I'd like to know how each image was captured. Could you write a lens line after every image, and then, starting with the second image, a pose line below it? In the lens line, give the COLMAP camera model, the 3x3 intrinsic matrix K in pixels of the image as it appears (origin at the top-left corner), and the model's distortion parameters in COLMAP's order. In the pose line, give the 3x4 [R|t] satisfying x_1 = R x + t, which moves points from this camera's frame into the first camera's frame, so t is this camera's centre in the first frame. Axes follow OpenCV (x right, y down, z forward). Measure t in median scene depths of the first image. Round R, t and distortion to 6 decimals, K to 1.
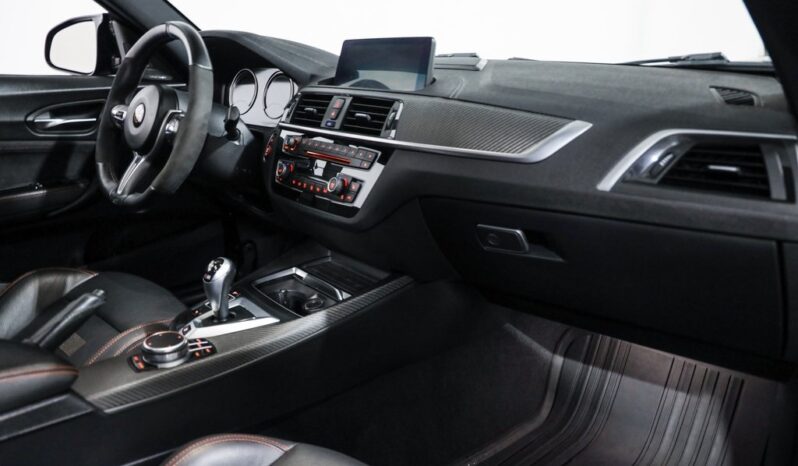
lens RADIAL K [[639.8, 0, 399.0], [0, 639.8, 233.0], [0, 0, 1]] dist [-0.080852, 0.103056]
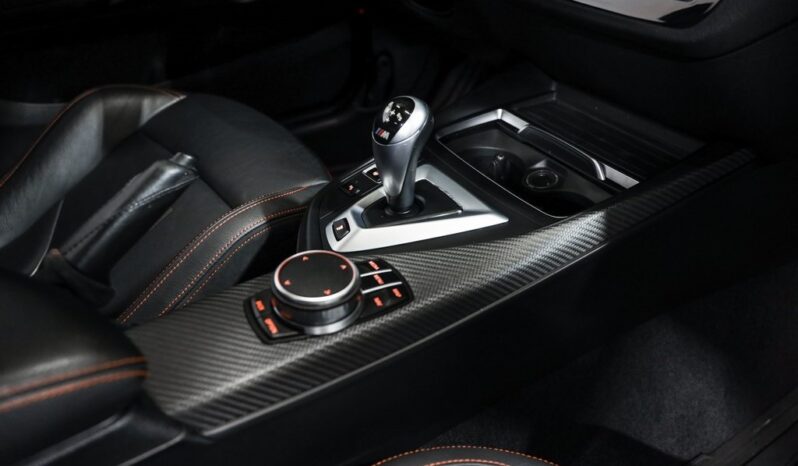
lens RADIAL K [[639.8, 0, 399.0], [0, 639.8, 233.0], [0, 0, 1]] dist [-0.080852, 0.103056]
pose [[0.989679, 0.080120, -0.118808, -0.212625], [-0.042074, 0.955016, 0.293553, -0.007277], [0.136983, -0.285525, 0.948531, 0.467231]]
